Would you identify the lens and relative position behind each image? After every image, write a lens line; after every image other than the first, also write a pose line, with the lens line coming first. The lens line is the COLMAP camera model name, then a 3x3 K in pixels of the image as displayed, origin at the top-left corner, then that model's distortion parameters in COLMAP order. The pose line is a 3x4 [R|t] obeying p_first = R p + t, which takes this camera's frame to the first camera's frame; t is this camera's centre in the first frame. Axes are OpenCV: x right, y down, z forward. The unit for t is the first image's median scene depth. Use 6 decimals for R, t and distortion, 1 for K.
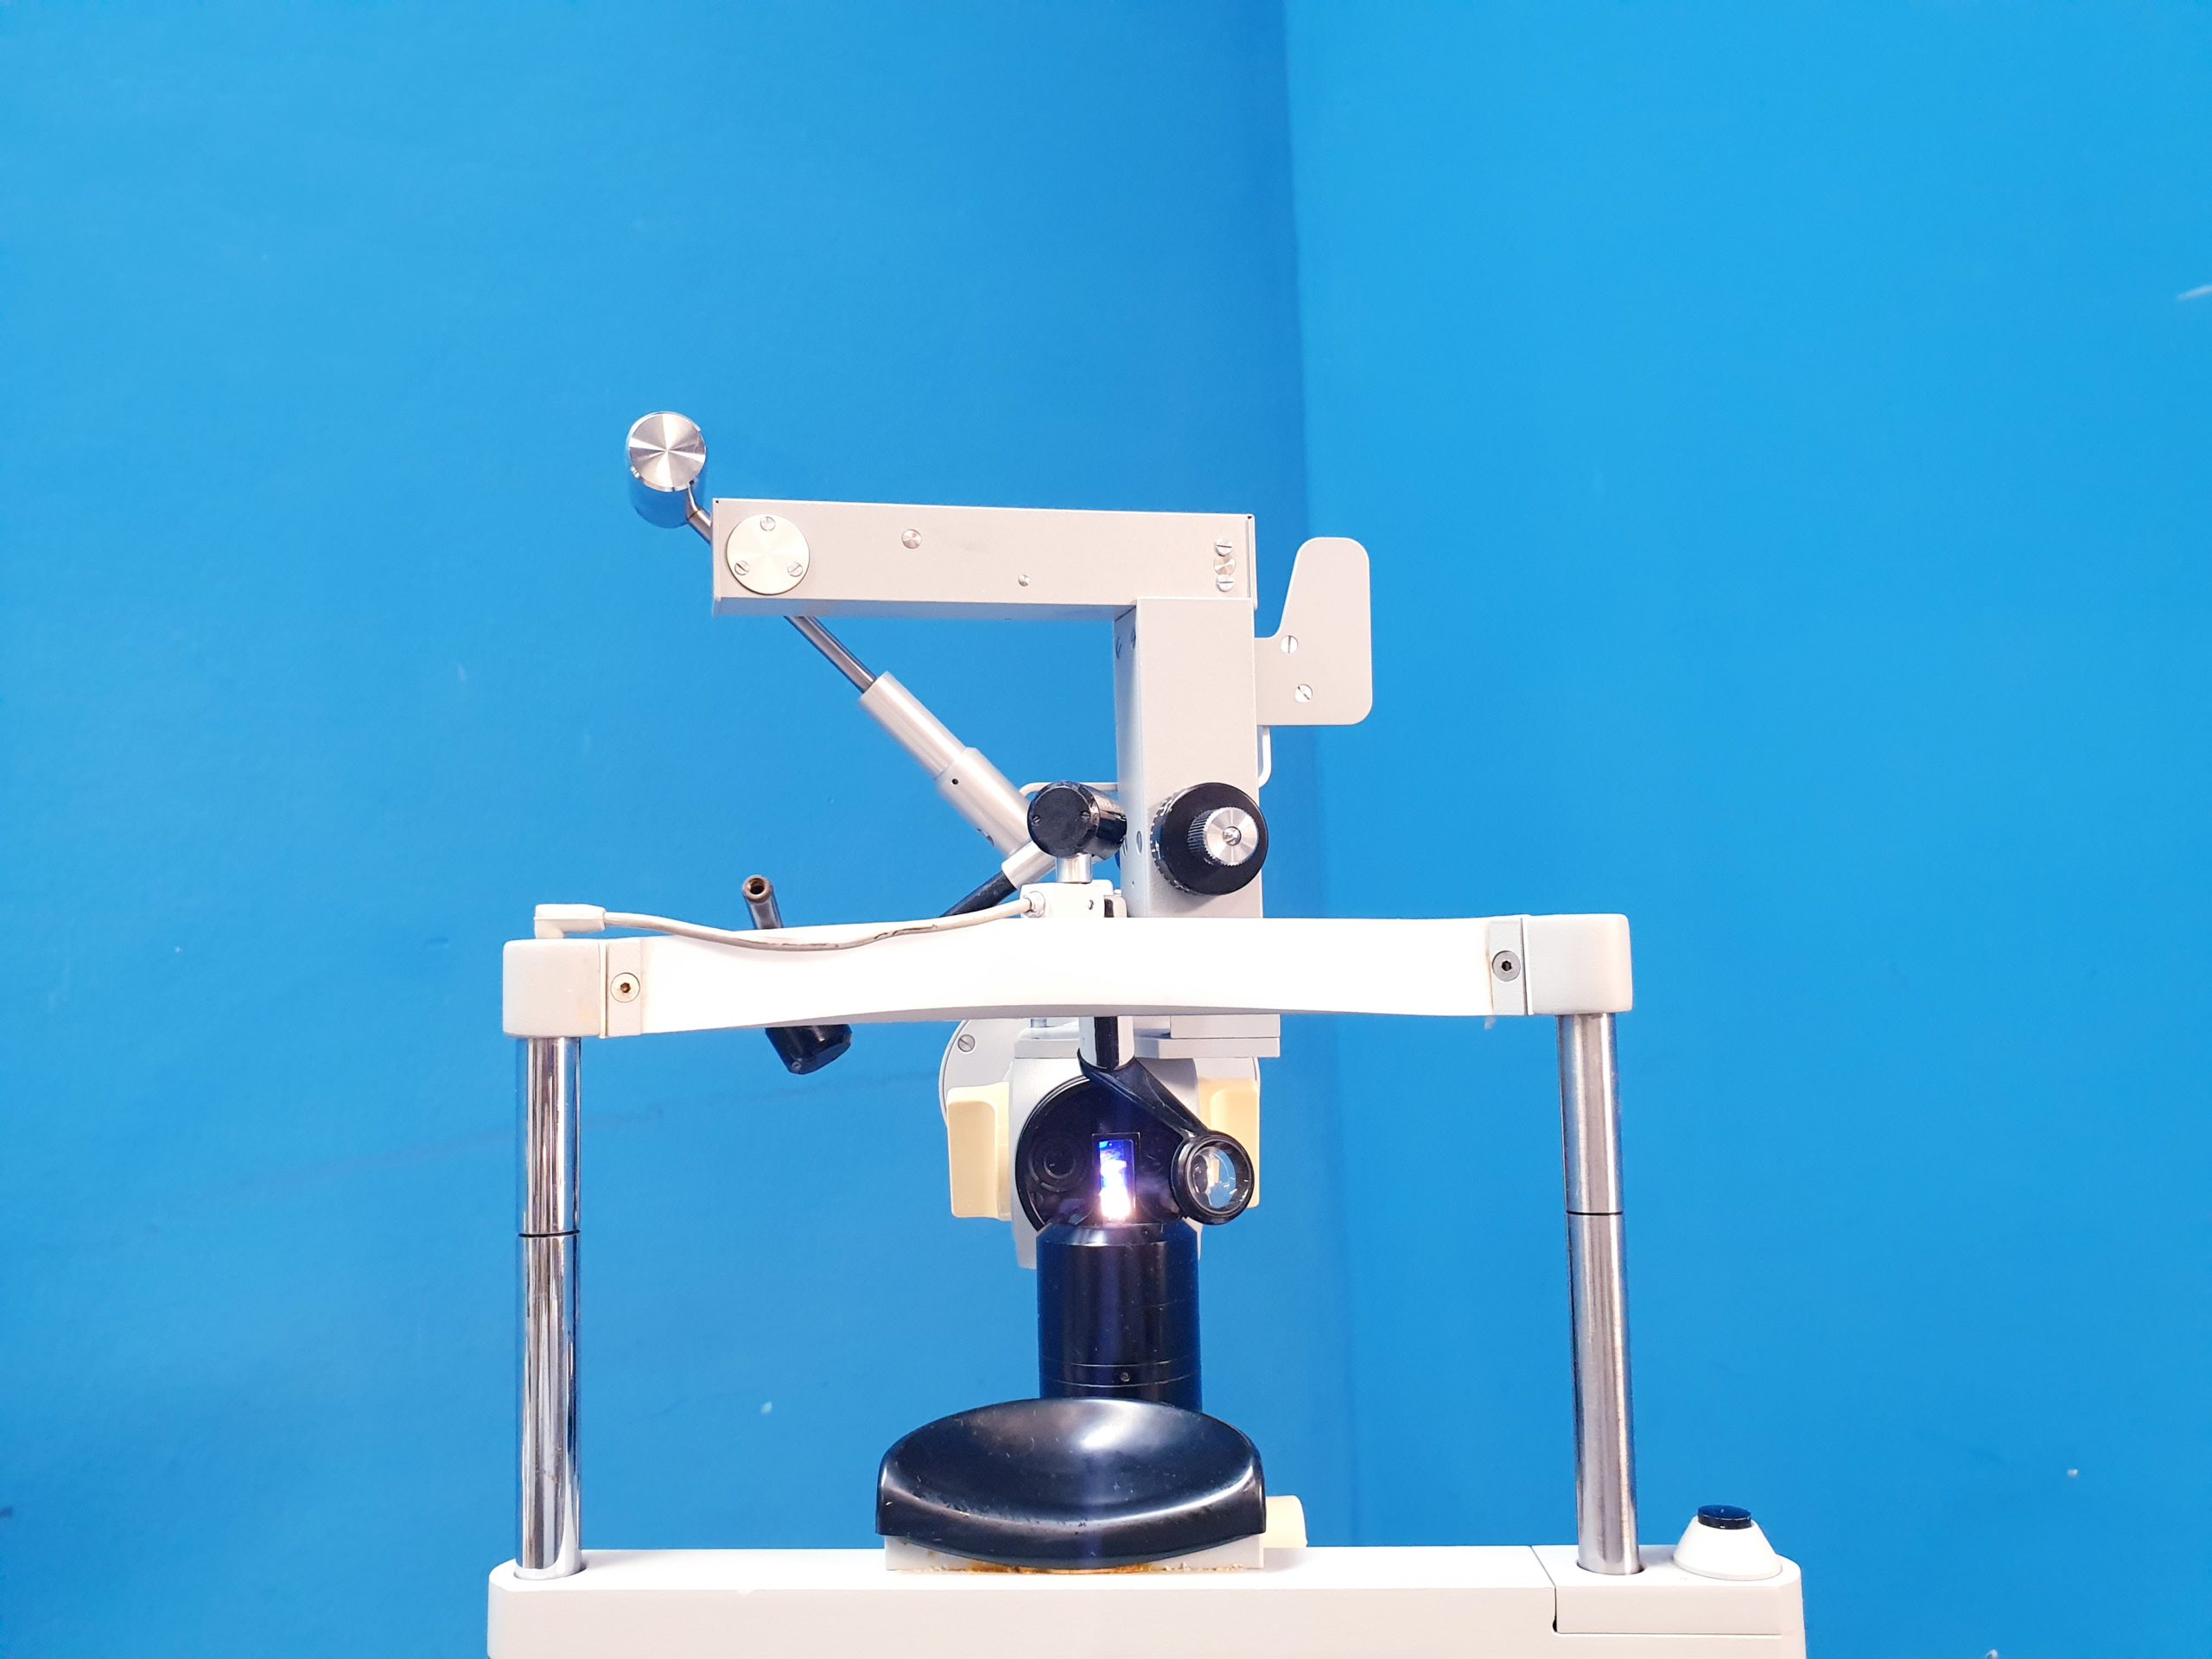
lens RADIAL K [[1785.1, 0, 1113.4], [0, 1785.1, 856.3], [0, 0, 1]] dist [0.014298, -0.019413]
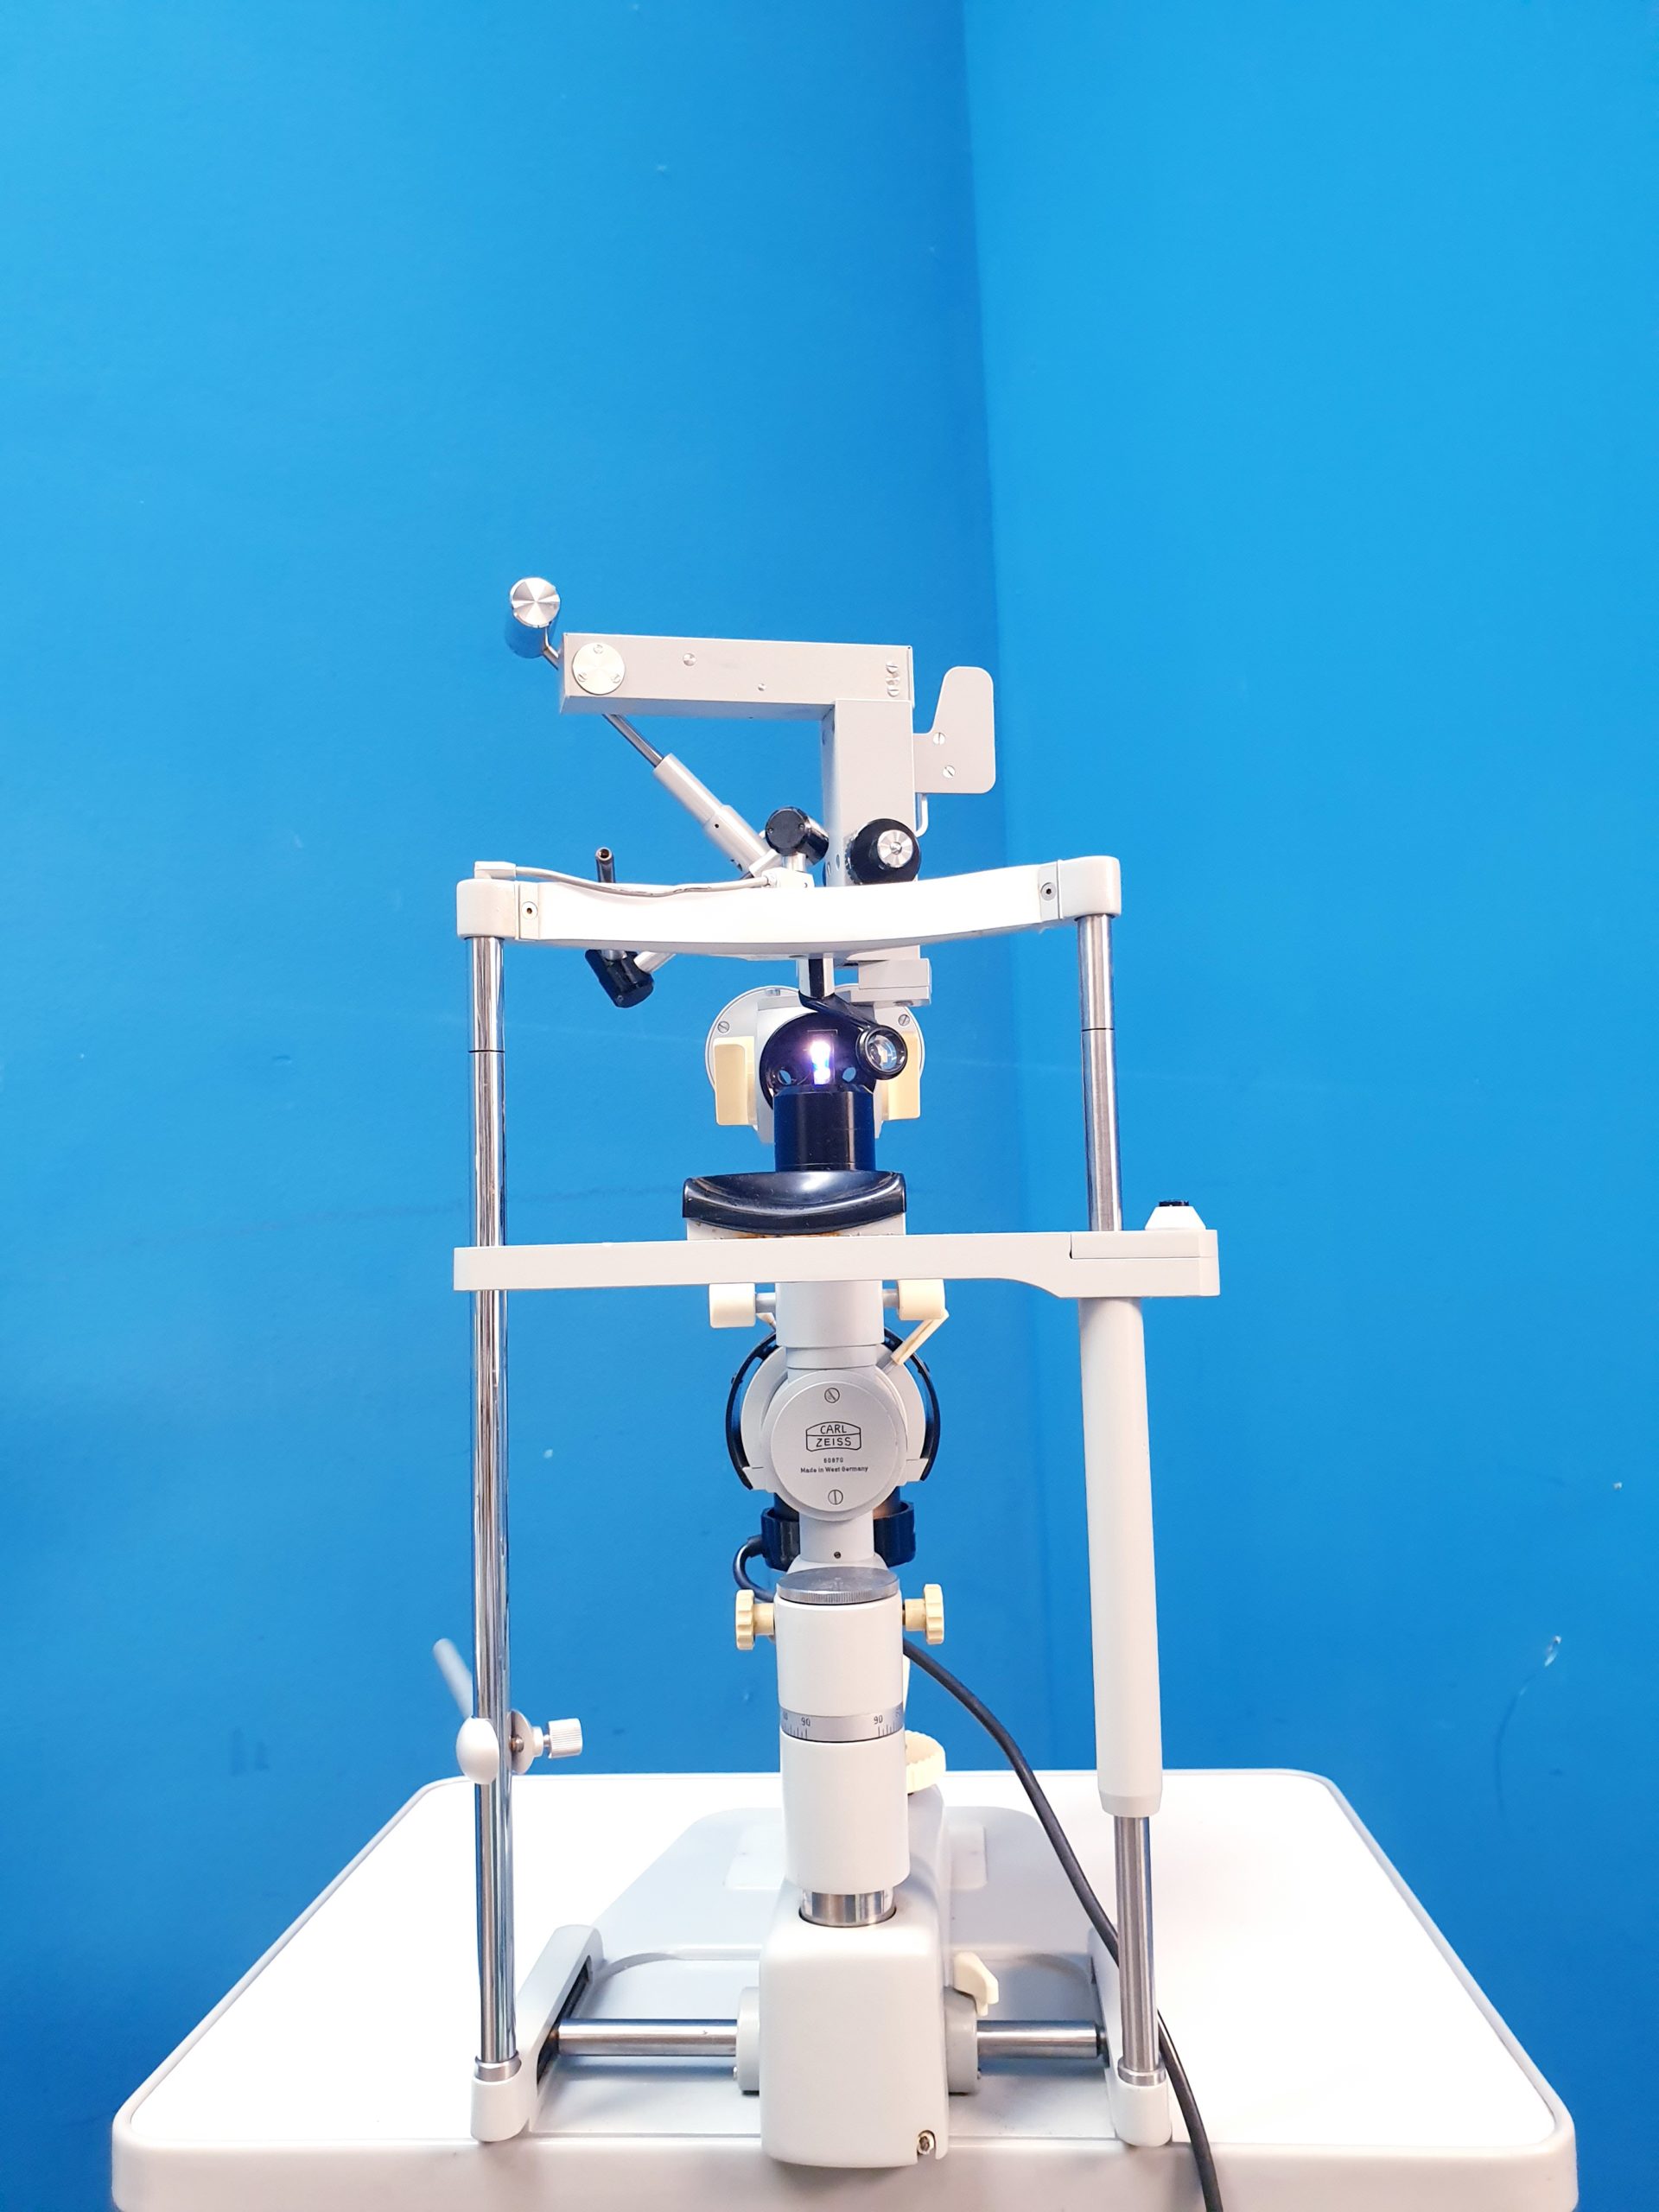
lens RADIAL K [[1785.1, 0, 844.9], [0, 1785.1, 1131.0], [0, 0, 1]] dist [0.014298, -0.019413]
pose [[0.999976, -0.006951, 0.000716, 0.023018], [0.006945, 0.999944, 0.008025, 0.273764], [-0.000772, -0.008020, 0.999968, -0.695909]]
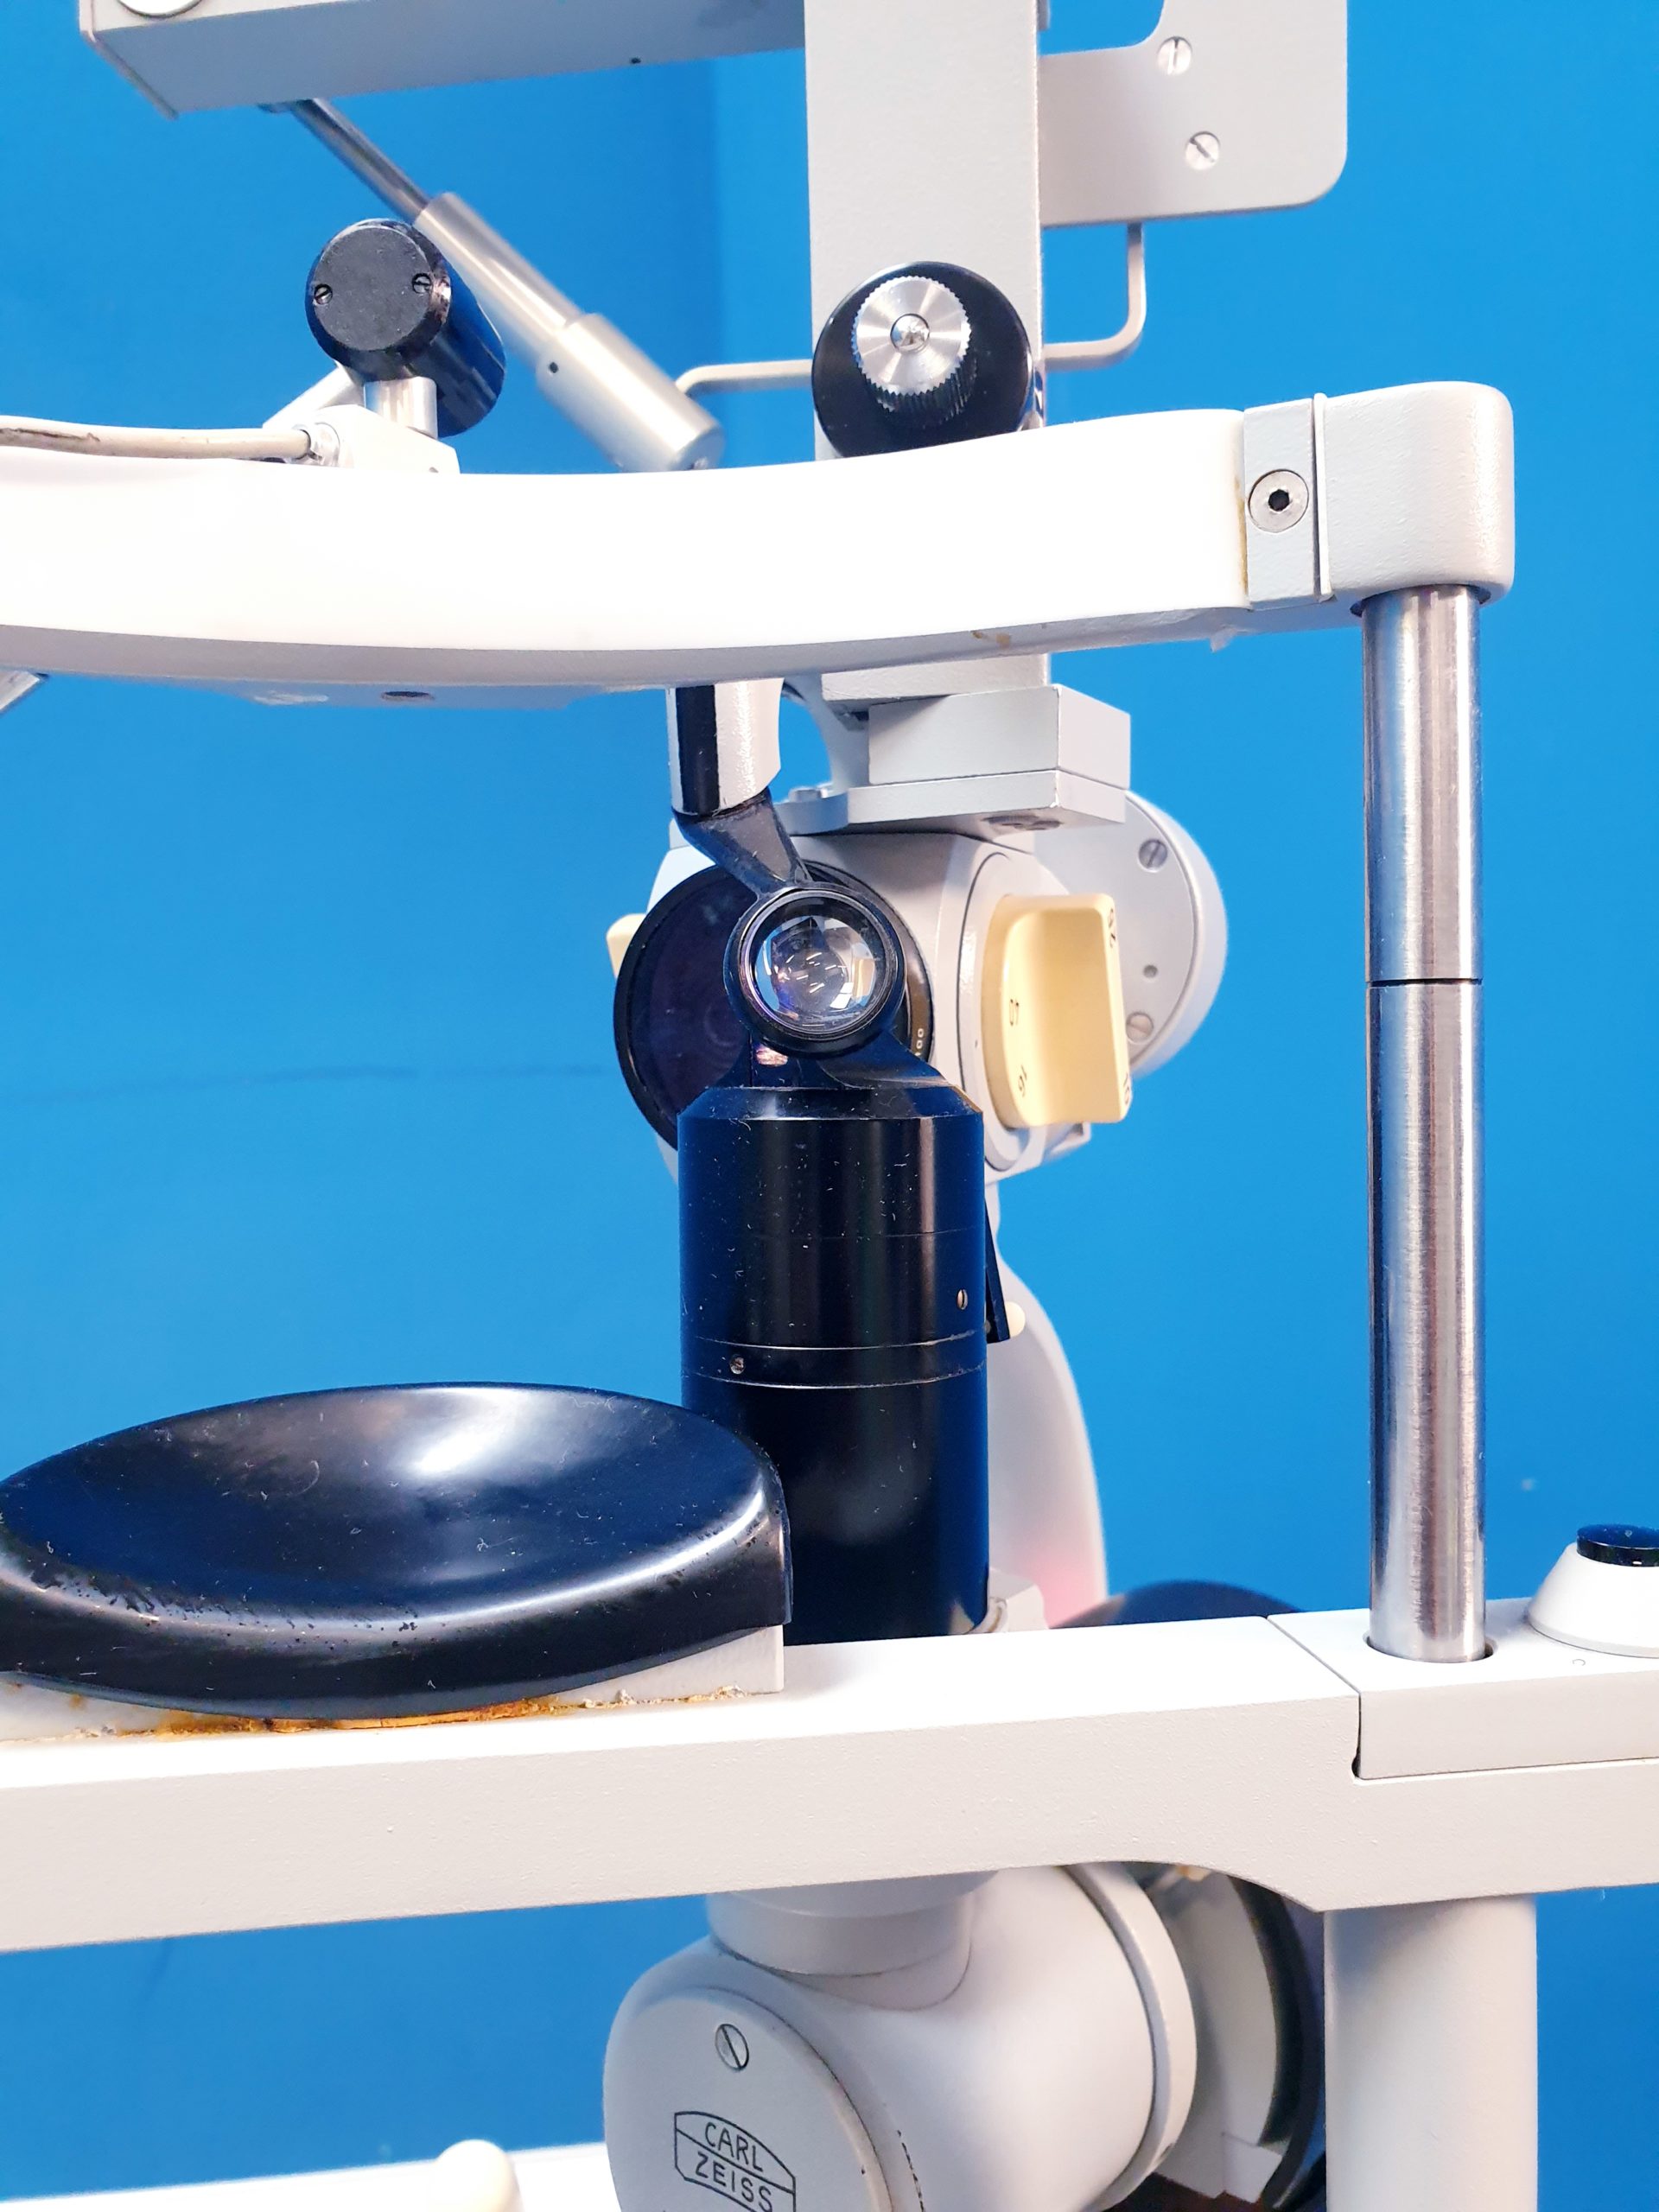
lens RADIAL K [[1785.1, 0, 826.1], [0, 1785.1, 1105.6], [0, 0, 1]] dist [0.014298, -0.019413]
pose [[0.983742, -0.003243, 0.179560, 0.006696], [-0.014351, 0.995220, 0.096600, 0.183122], [-0.179015, -0.097606, 0.978993, 0.511957]]
